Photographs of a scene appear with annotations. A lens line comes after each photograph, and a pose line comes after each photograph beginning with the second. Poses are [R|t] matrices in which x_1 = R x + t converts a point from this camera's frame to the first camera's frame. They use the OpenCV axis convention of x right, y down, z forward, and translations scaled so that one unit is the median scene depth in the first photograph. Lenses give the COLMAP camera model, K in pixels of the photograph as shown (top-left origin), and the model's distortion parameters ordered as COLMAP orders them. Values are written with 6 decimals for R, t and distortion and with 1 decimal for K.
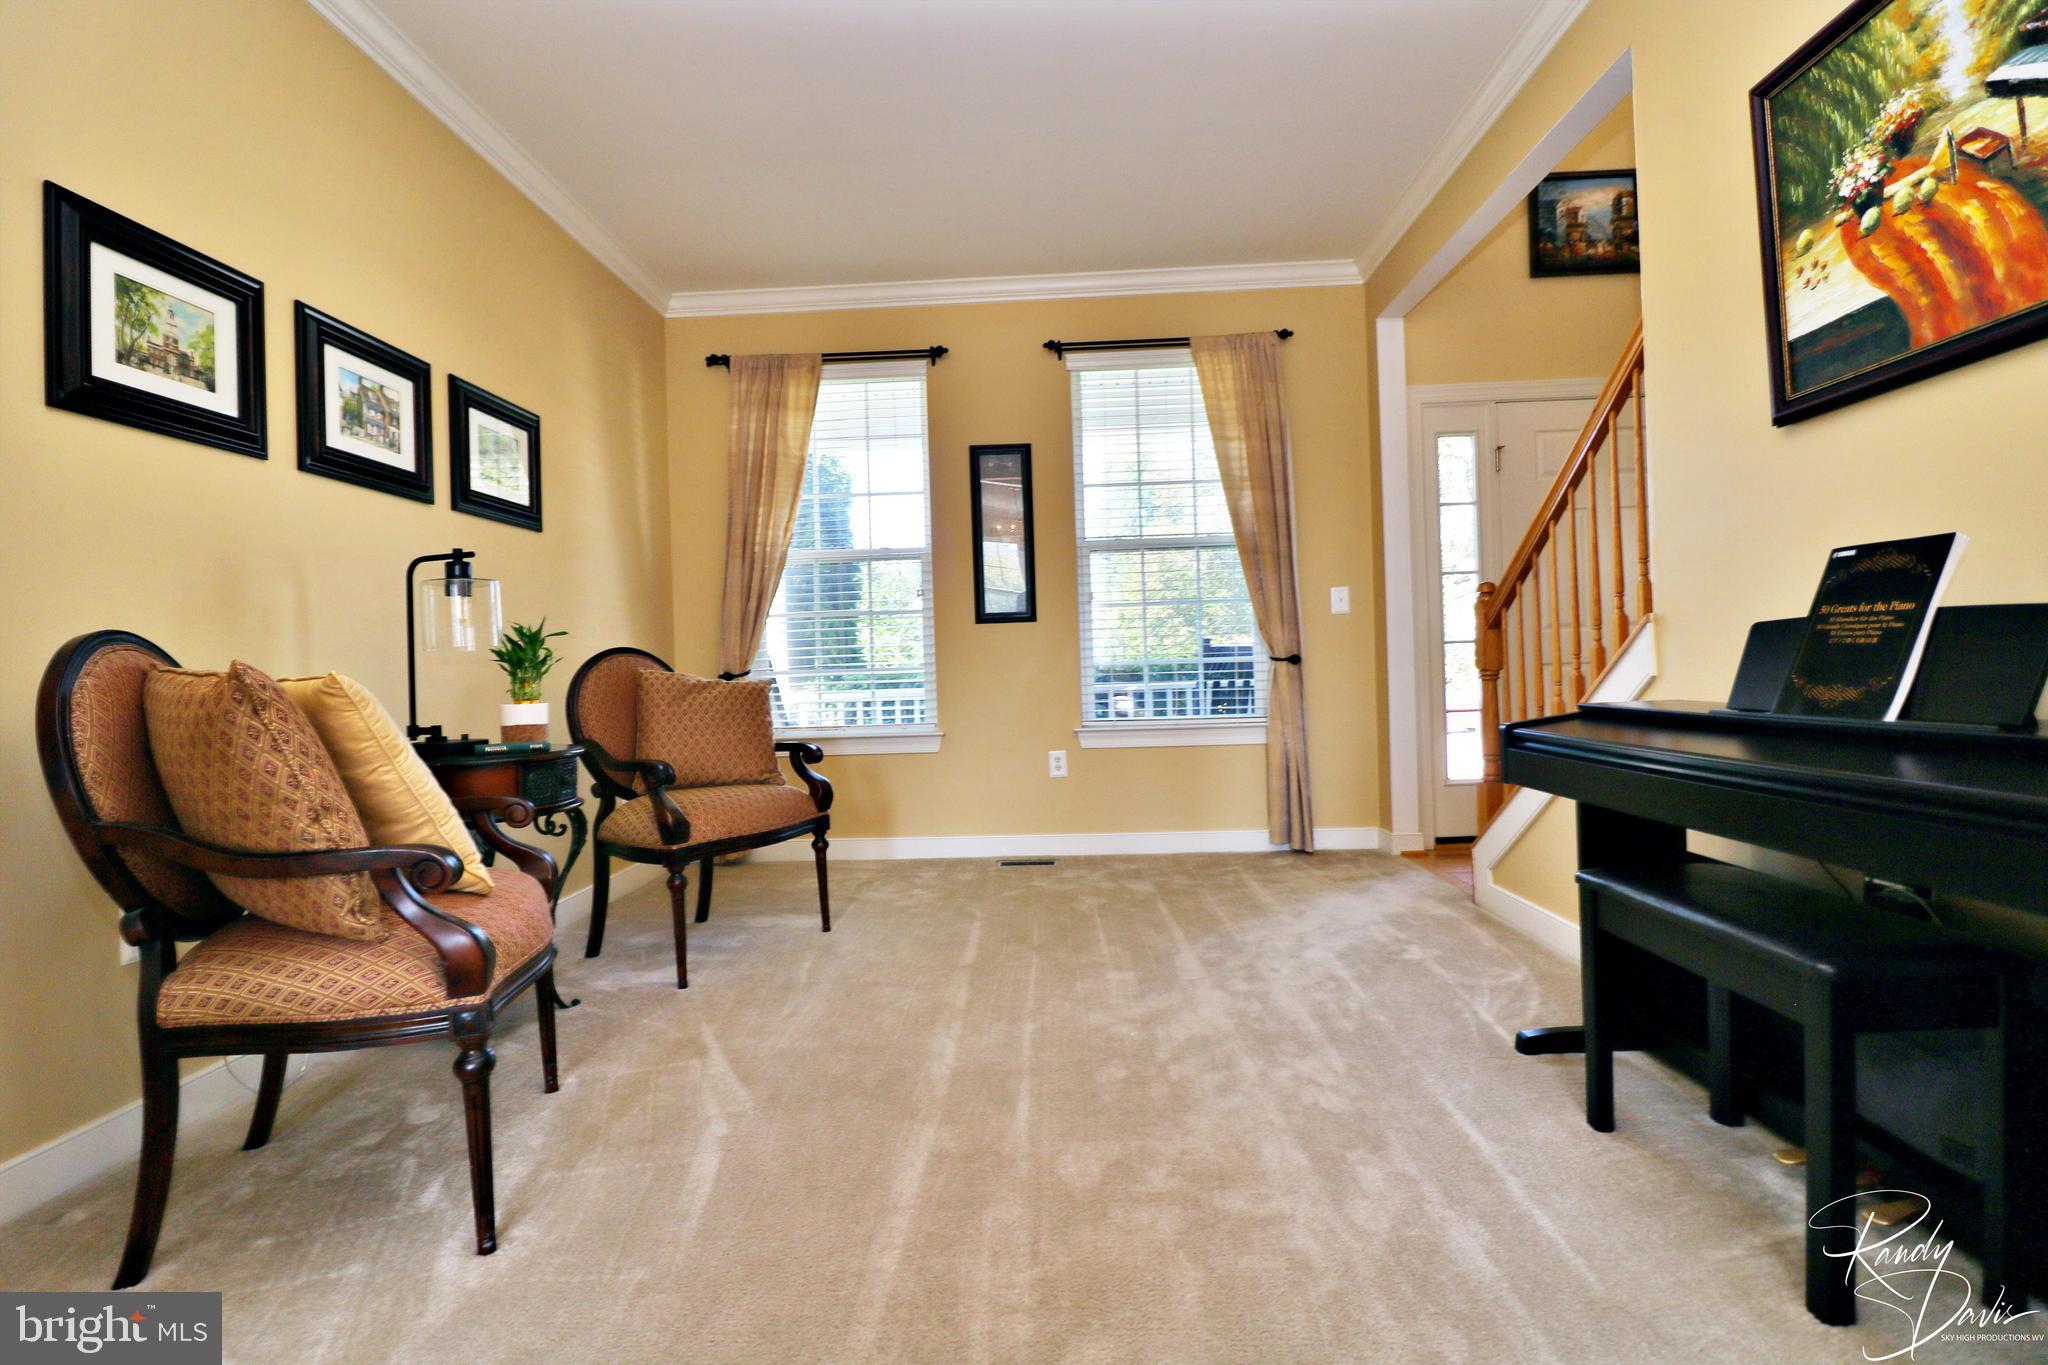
lens RADIAL K [[945.9, 0, 1043.0], [0, 945.9, 660.2], [0, 0, 1]] dist [-0.003358, -0.010503]
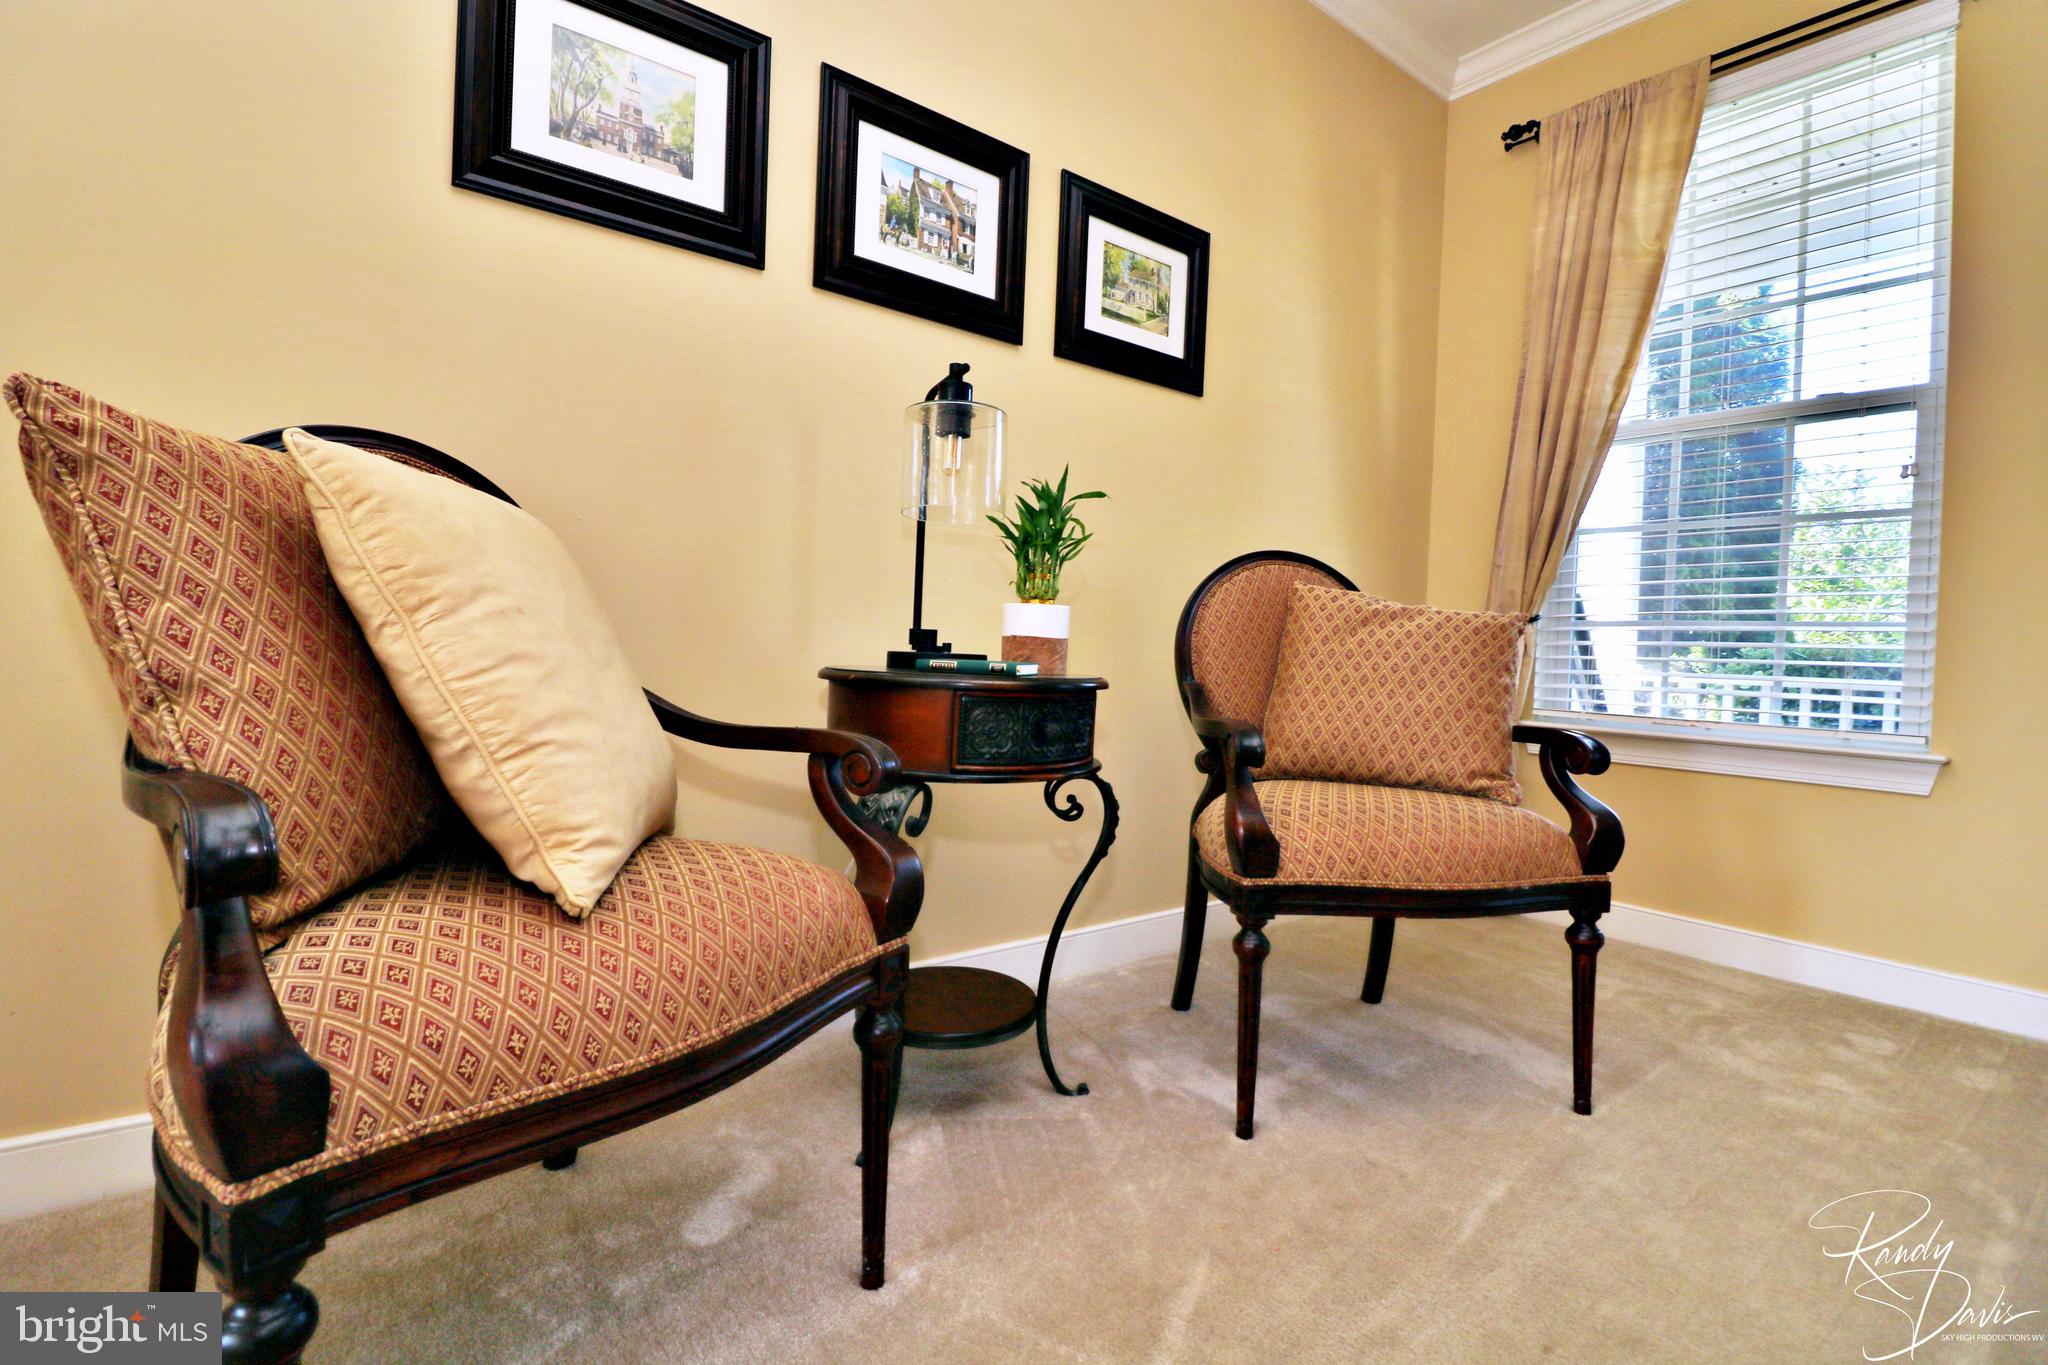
lens RADIAL K [[945.9, 0, 1007.2], [0, 945.9, 671.3], [0, 0, 1]] dist [-0.003358, -0.010503]
pose [[0.618622, 0.072565, -0.782331, -0.045296], [-0.050811, 0.997336, 0.052330, 0.044867], [0.784044, 0.007378, 0.620661, 0.453926]]
